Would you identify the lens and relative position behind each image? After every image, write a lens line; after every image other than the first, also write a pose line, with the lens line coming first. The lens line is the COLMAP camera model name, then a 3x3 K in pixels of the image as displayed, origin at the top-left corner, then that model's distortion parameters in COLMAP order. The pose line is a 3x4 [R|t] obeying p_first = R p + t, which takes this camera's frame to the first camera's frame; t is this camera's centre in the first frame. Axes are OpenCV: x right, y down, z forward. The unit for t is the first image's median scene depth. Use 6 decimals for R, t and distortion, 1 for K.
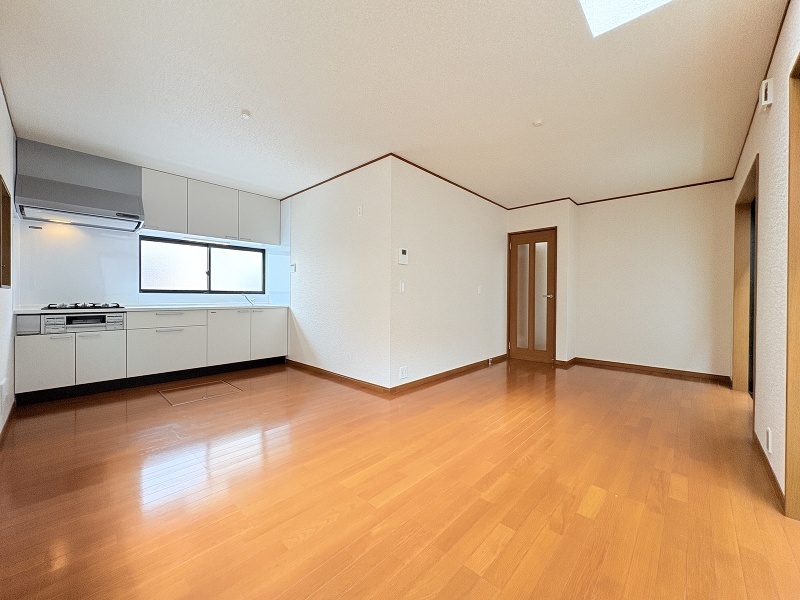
lens RADIAL K [[317.9, 0, 401.5], [0, 317.9, 300.6], [0, 0, 1]] dist [0.001971, -0.000207]
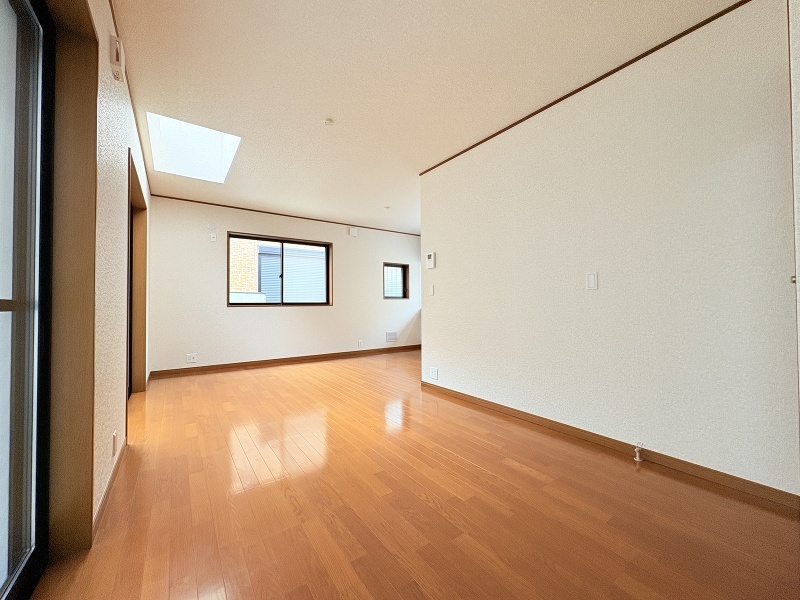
lens RADIAL K [[317.9, 0, 396.0], [0, 317.9, 303.1], [0, 0, 1]] dist [0.001971, -0.000207]
pose [[-0.220659, -0.017547, -0.975193, 2.373686], [-0.002912, 0.999846, -0.017332, 0.043750], [0.975347, -0.000985, -0.220676, 2.535031]]
